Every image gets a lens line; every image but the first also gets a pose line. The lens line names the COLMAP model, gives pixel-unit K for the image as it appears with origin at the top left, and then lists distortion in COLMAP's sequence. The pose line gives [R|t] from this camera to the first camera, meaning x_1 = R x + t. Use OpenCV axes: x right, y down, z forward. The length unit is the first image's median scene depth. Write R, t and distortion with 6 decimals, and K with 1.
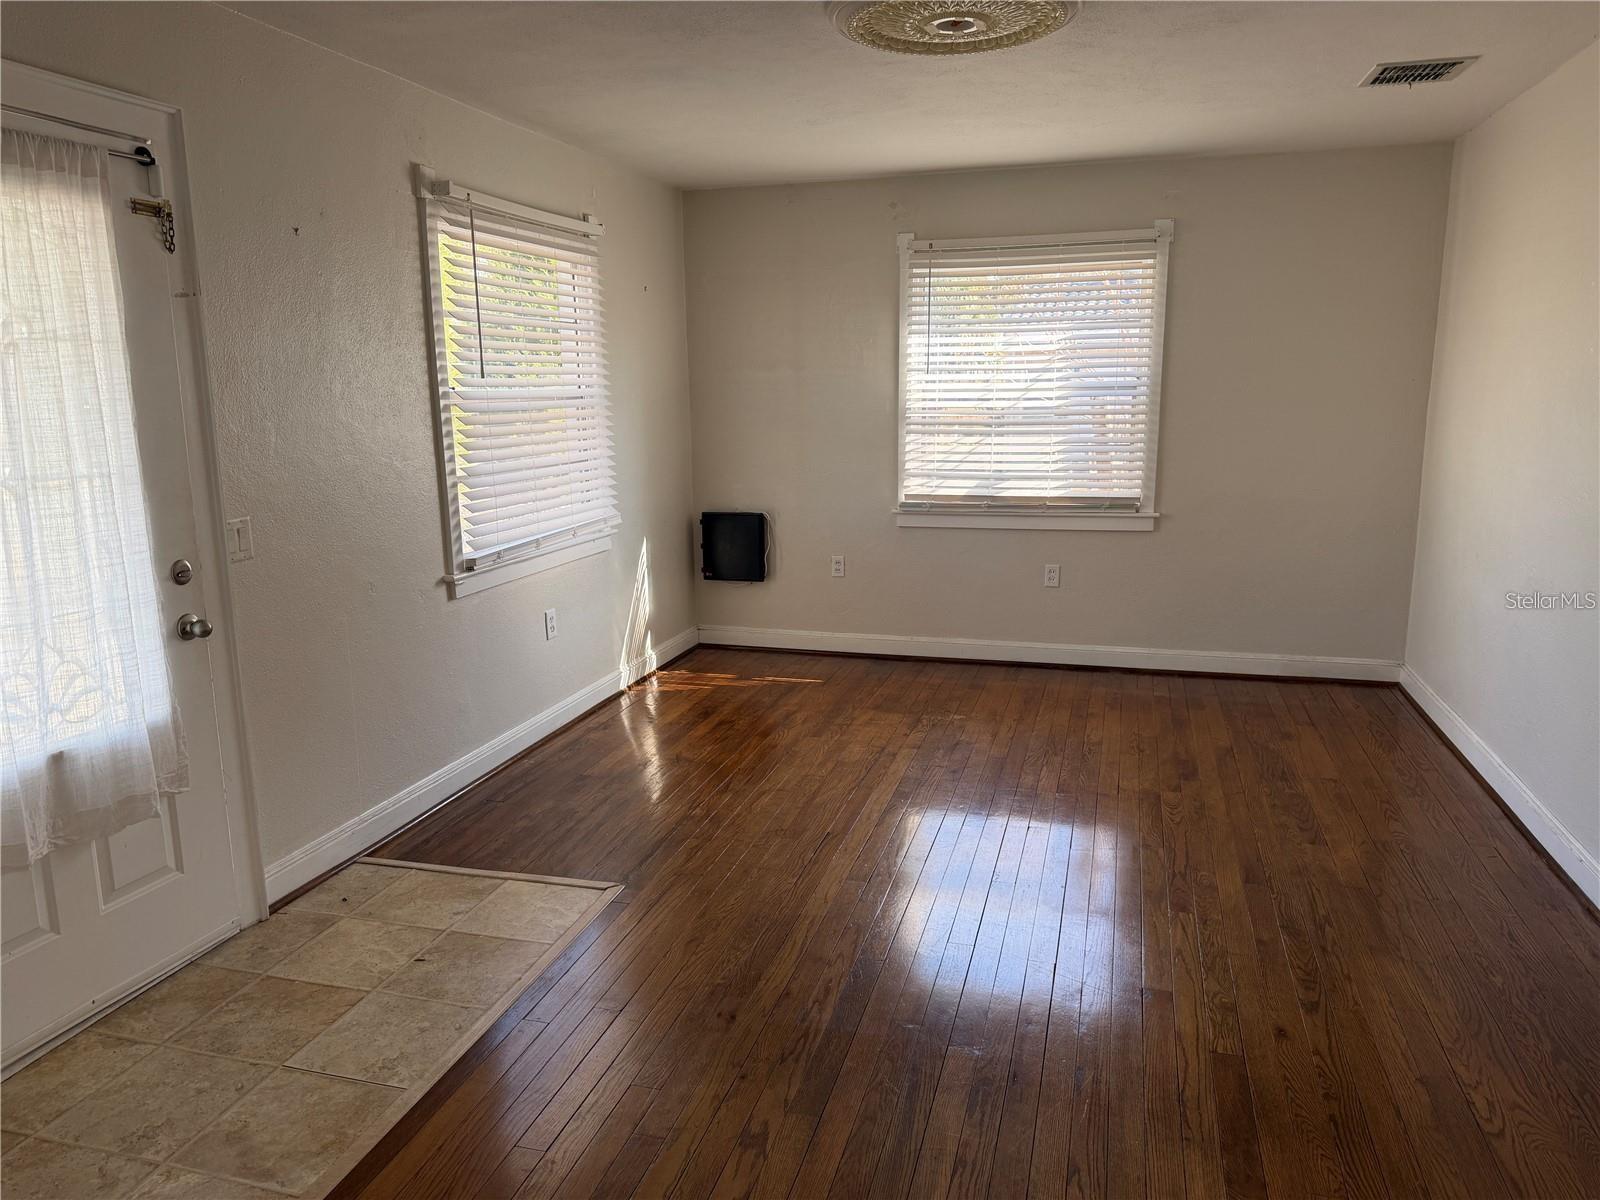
lens RADIAL K [[1148.5, 0, 800.5], [0, 1148.5, 606.8], [0, 0, 1]] dist [0.107445, -0.145043]
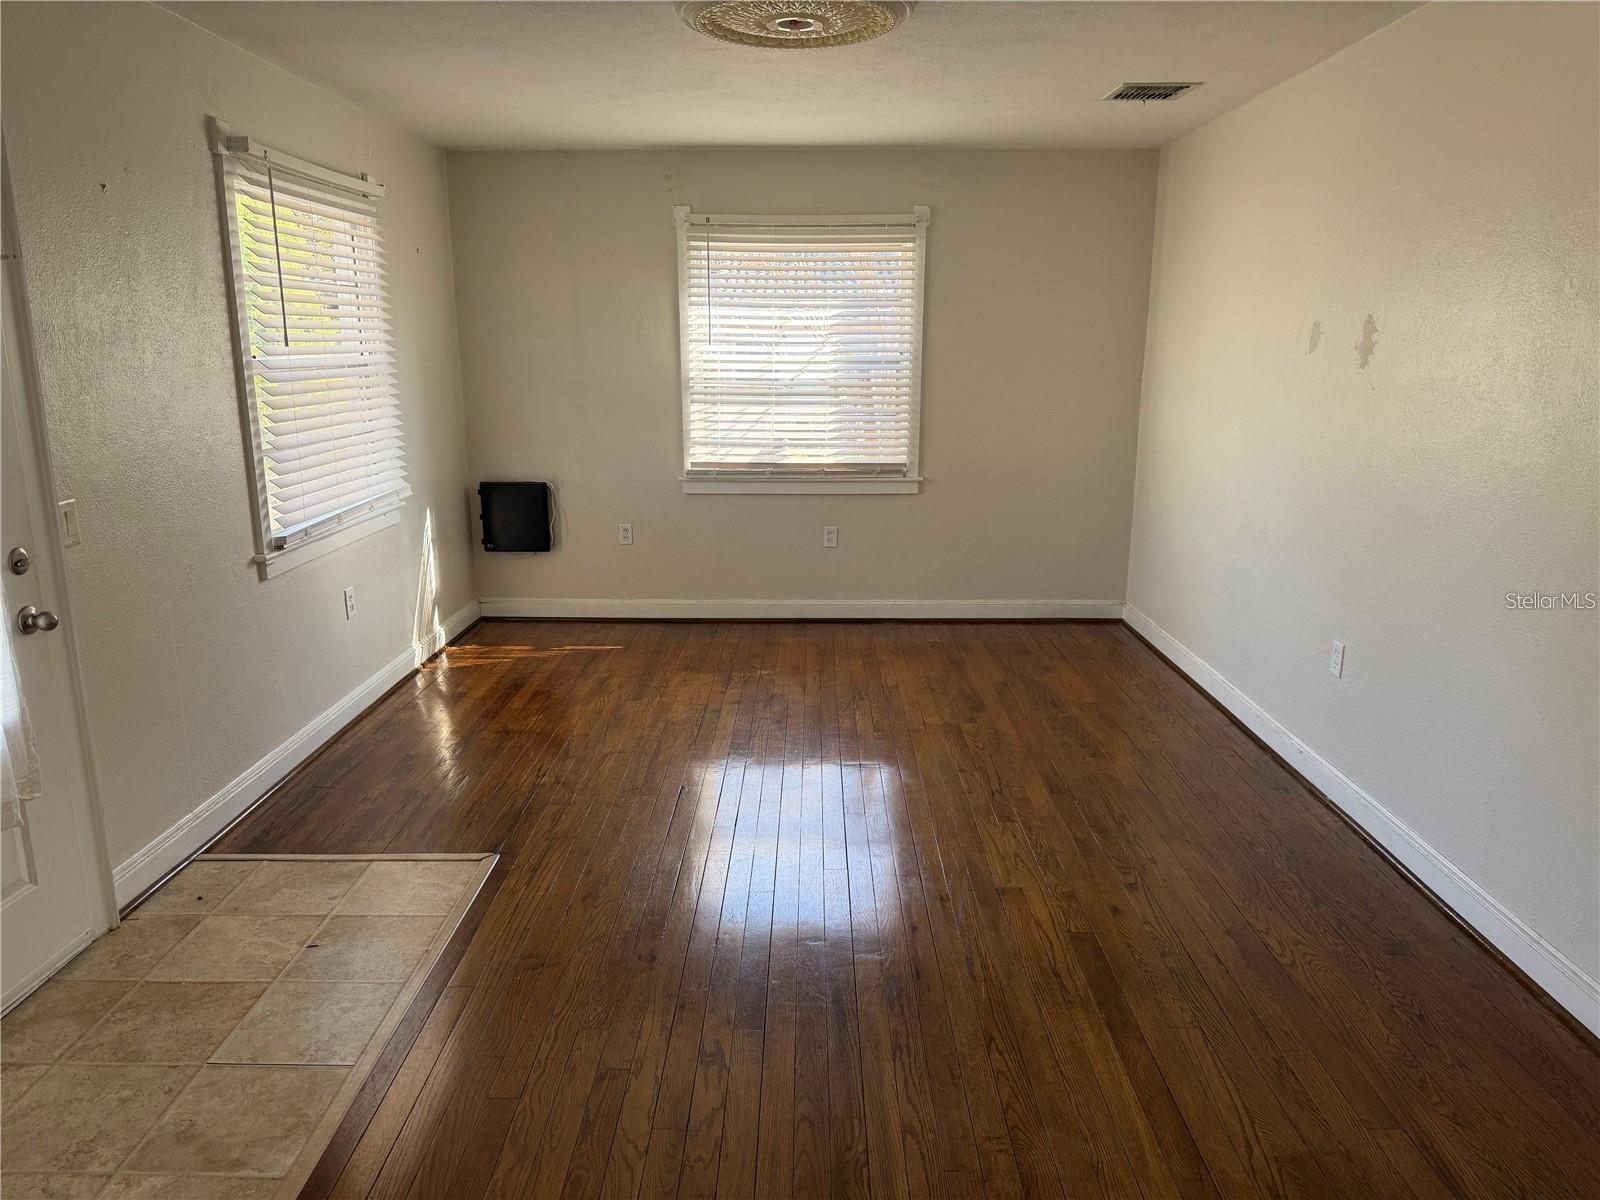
lens RADIAL K [[1142.6, 0, 806.2], [0, 1142.6, 612.0], [0, 0, 1]] dist [0.089126, -0.110994]
pose [[0.964095, -0.049118, 0.260974, -0.113661], [0.039902, 0.998382, 0.040500, -0.001344], [-0.262542, -0.028632, 0.964496, -0.031170]]
